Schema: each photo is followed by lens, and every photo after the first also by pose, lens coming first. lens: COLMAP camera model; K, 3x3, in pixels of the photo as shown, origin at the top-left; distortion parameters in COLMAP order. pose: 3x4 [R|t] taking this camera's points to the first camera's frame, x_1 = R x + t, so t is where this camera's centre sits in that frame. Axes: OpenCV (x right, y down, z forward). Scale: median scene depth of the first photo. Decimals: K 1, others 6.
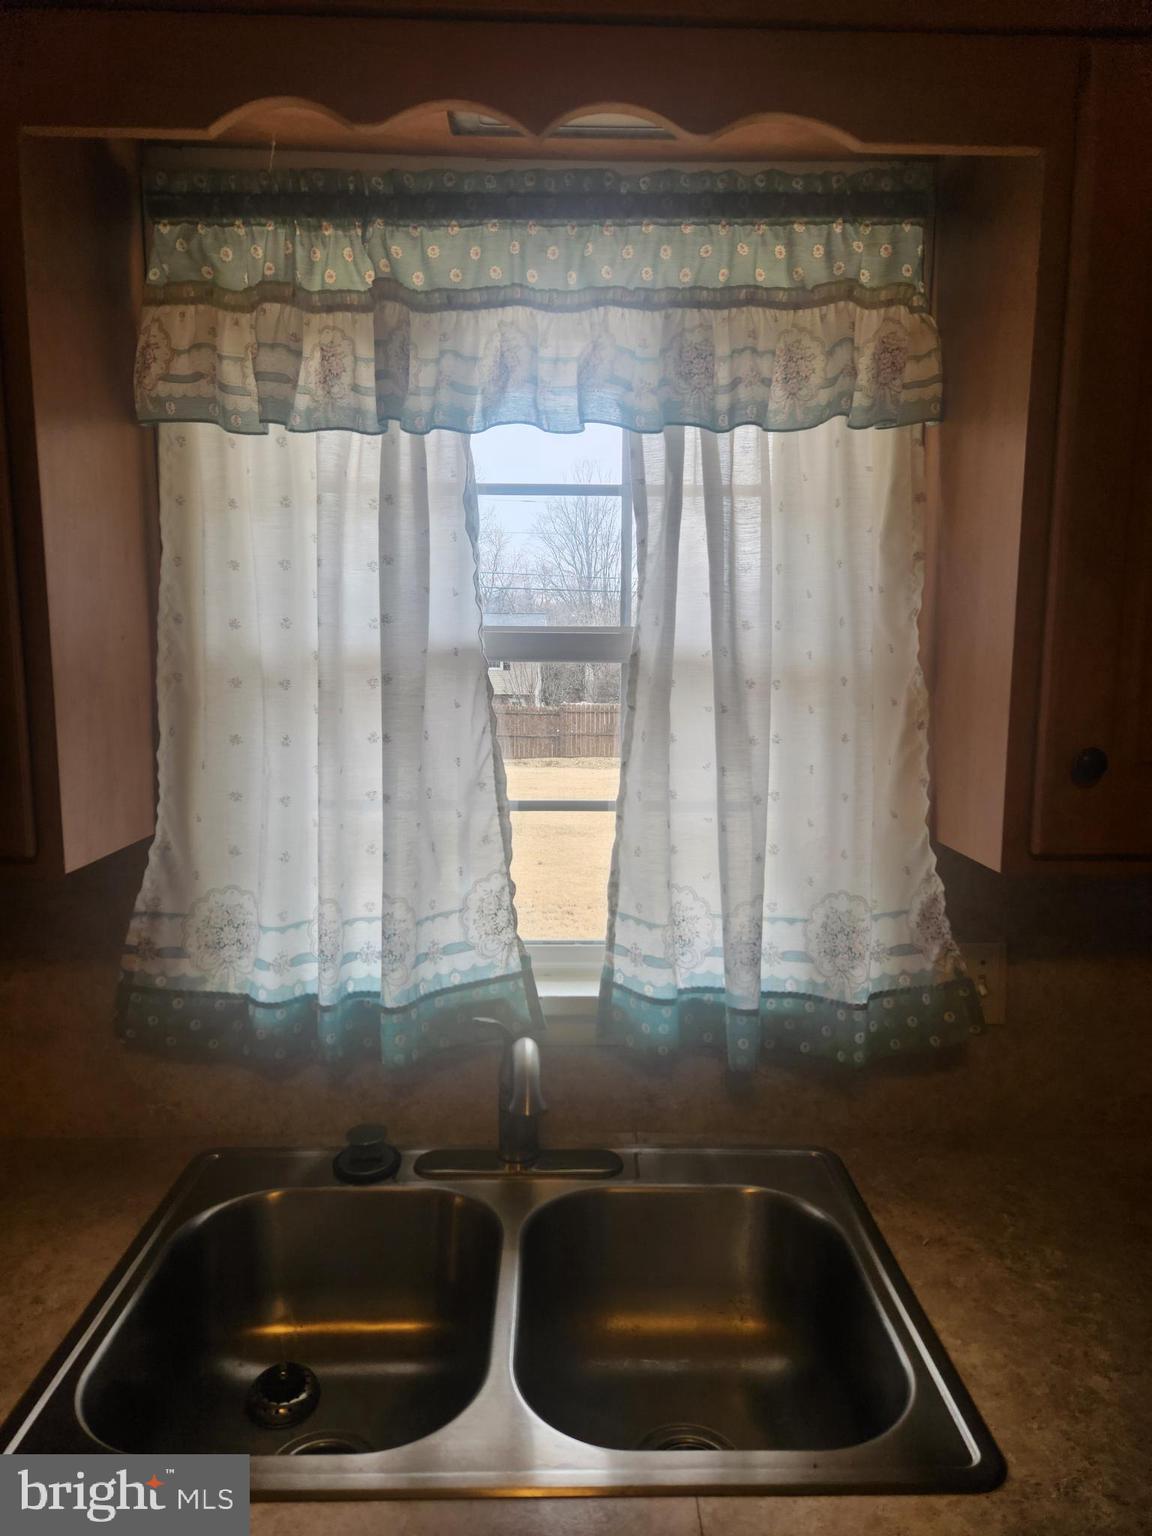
lens RADIAL K [[1021.5, 0, 569.9], [0, 1021.5, 769.9], [0, 0, 1]] dist [0.026278, -0.008458]
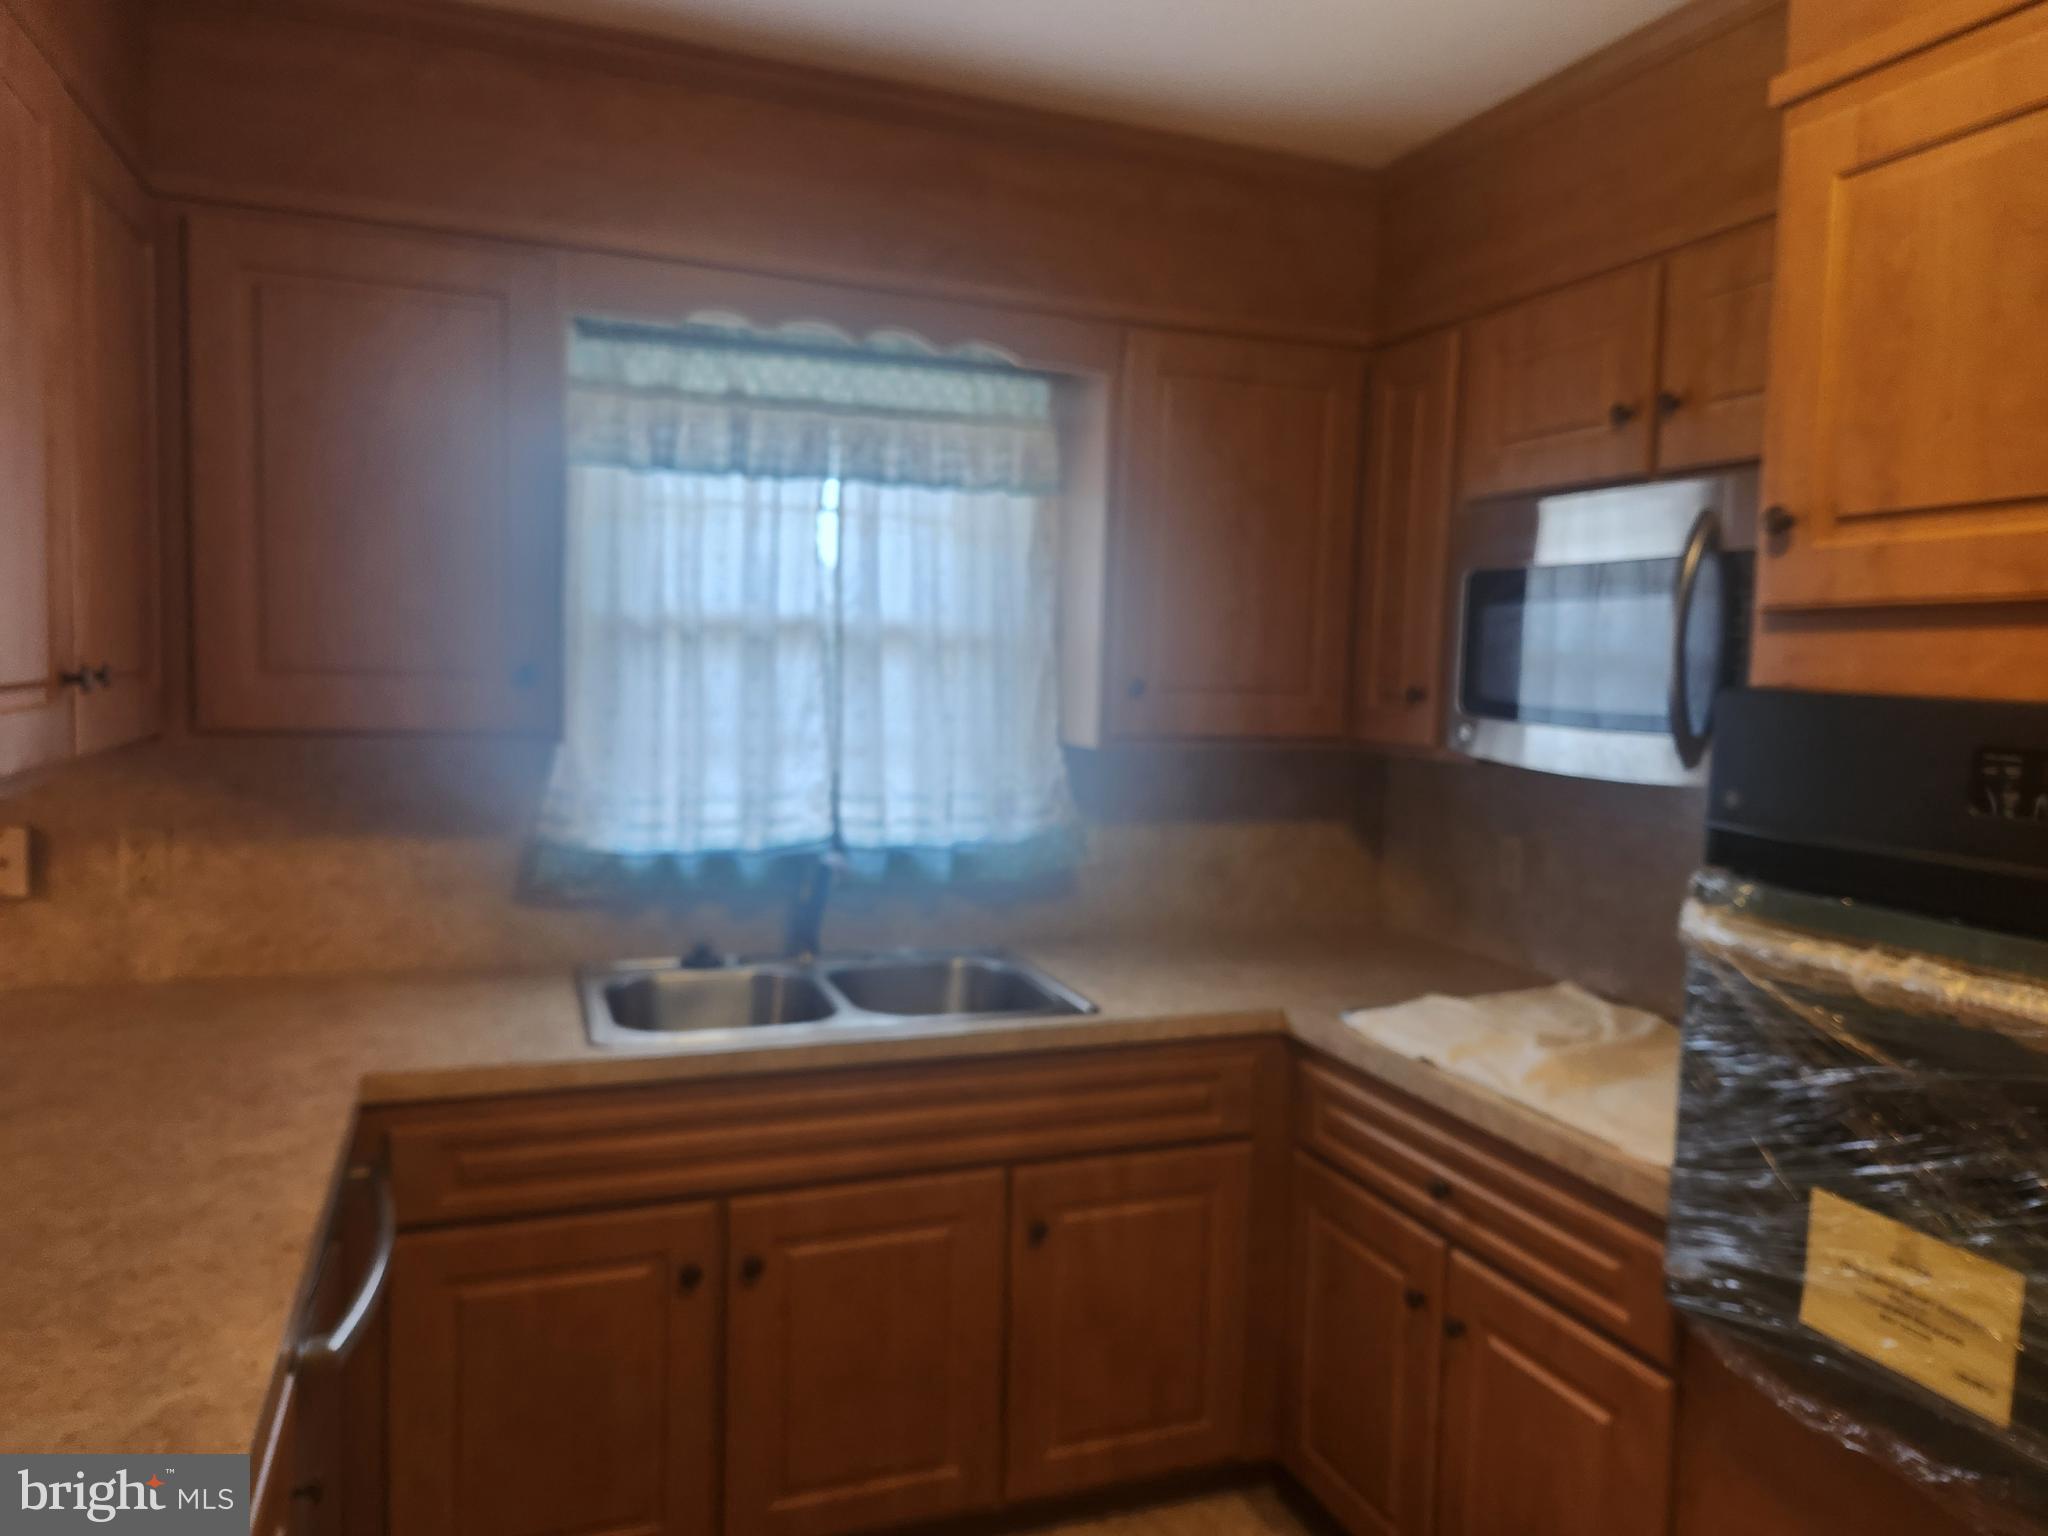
lens RADIAL K [[1362.0, 0, 1028.6], [0, 1362.0, 756.0], [0, 0, 1]] dist [0.026278, -0.008458]
pose [[0.941906, -0.006507, 0.335814, -0.463151], [0.017951, 0.999359, -0.030986, 0.172244], [-0.335397, 0.035214, 0.941418, -1.138110]]
